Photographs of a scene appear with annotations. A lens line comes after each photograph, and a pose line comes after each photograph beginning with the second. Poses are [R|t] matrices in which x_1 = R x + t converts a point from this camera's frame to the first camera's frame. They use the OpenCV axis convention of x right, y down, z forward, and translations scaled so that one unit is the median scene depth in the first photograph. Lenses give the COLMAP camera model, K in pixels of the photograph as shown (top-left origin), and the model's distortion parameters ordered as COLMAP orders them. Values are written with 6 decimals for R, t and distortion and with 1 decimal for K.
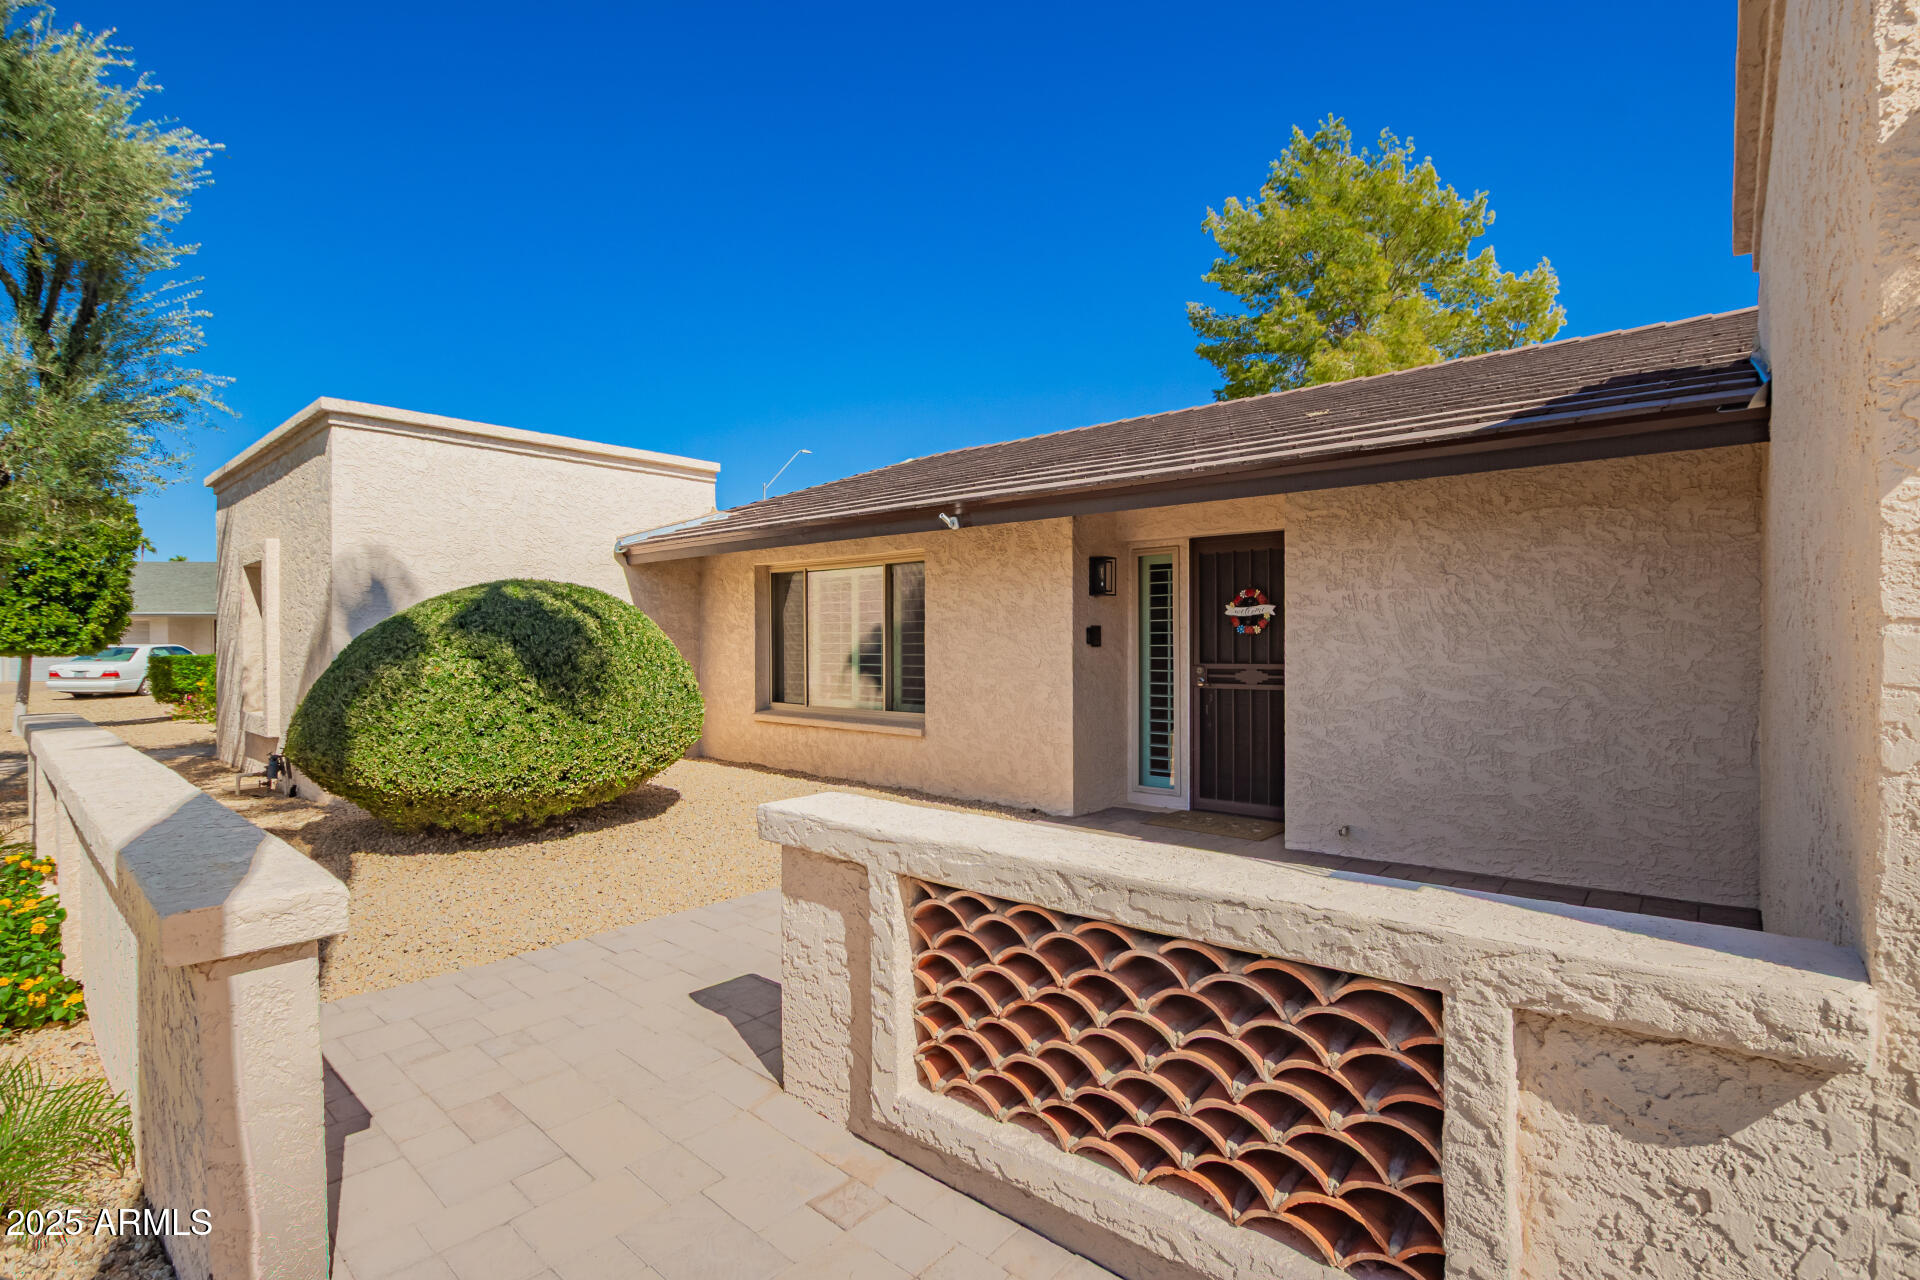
lens RADIAL K [[876.8, 0, 961.4], [0, 876.8, 631.9], [0, 0, 1]] dist [-0.002247, -0.000851]
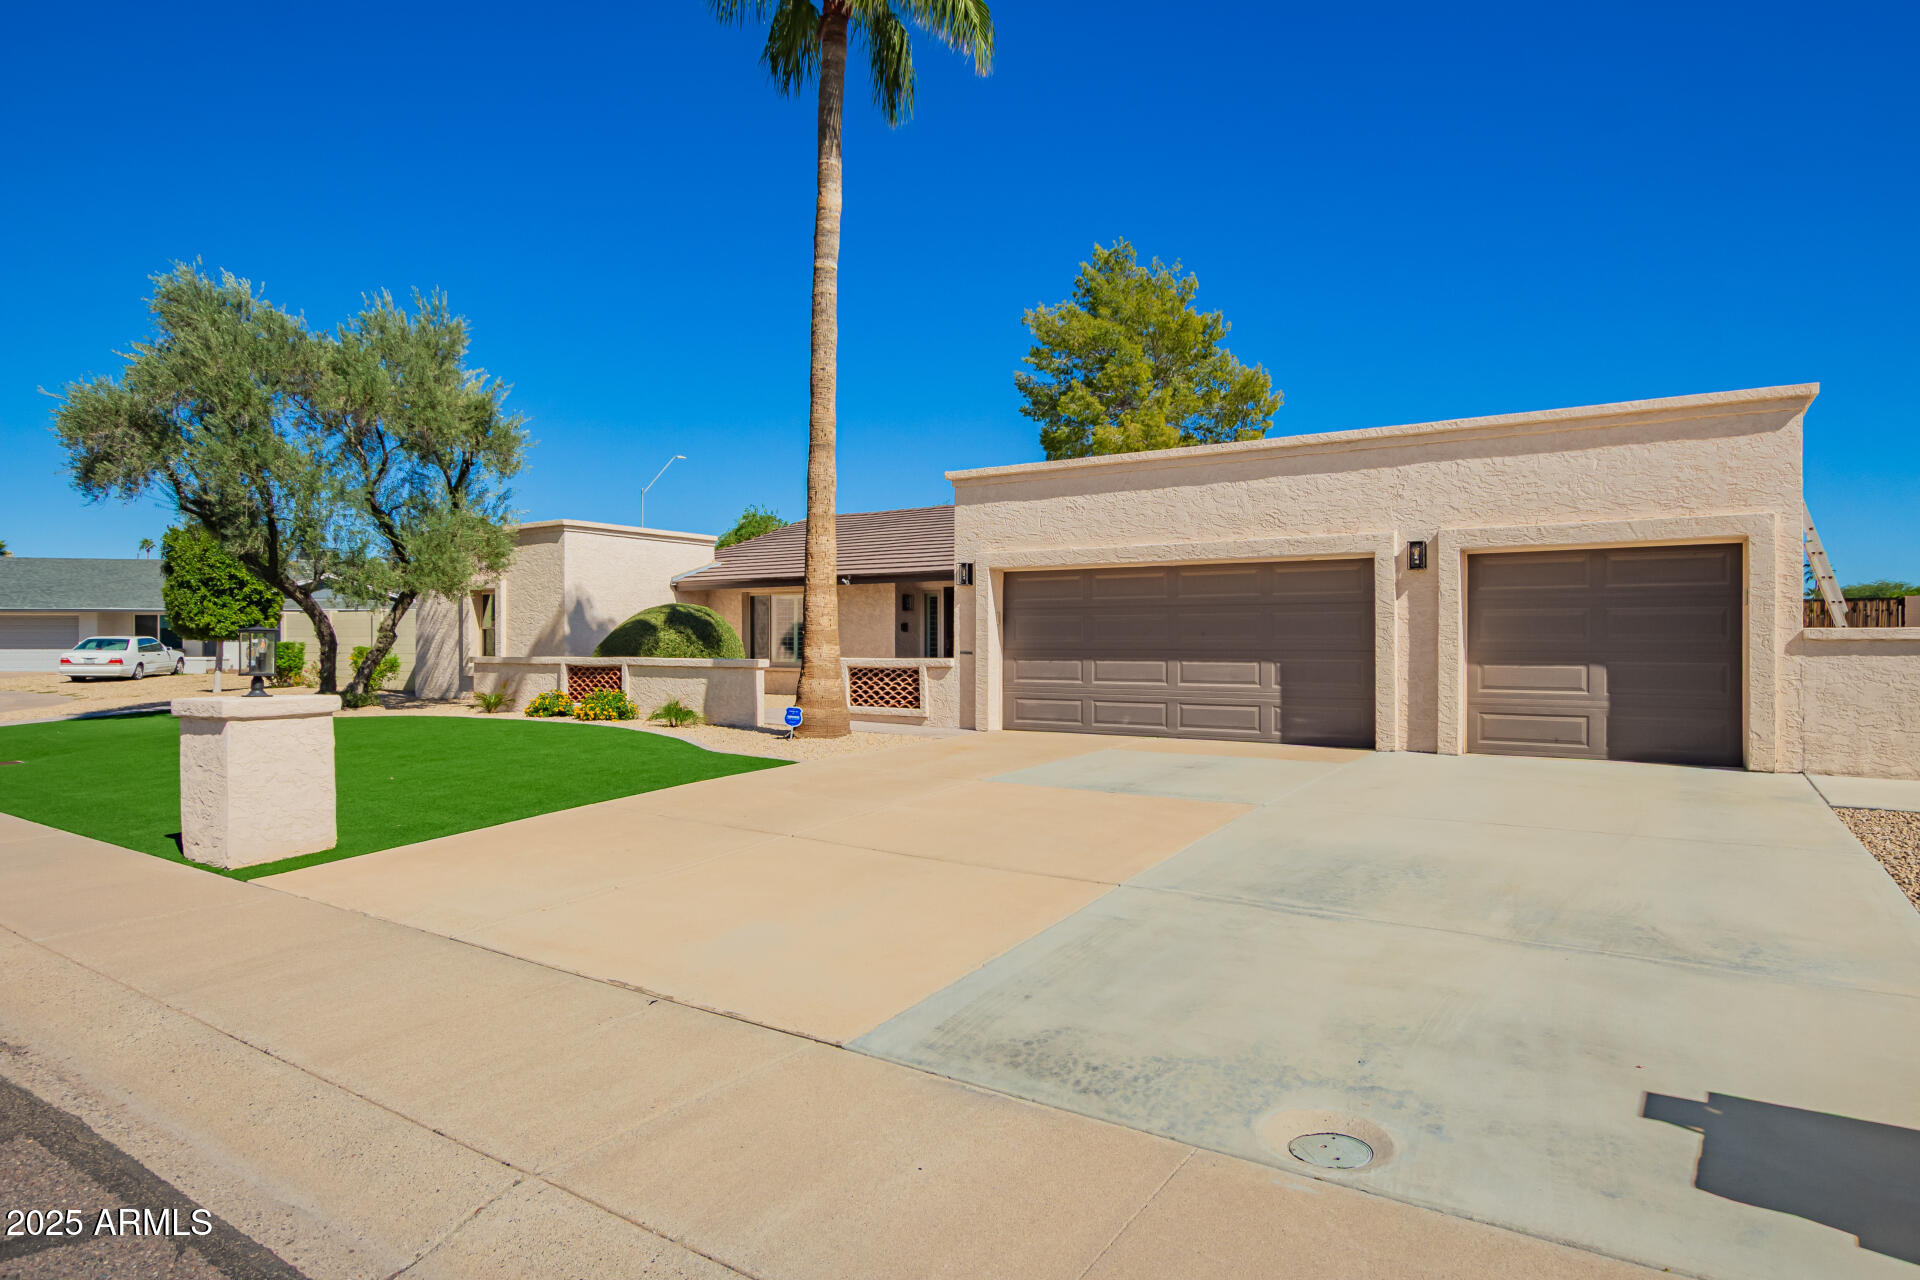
lens RADIAL K [[898.1, 0, 955.3], [0, 898.1, 628.4], [0, 0, 1]] dist [-0.004031, -0.000095]
pose [[0.989908, 0.004170, 0.141653, -0.058869], [-0.003793, 0.999989, -0.002932, 0.013961], [-0.141663, 0.002365, 0.989912, -1.400984]]
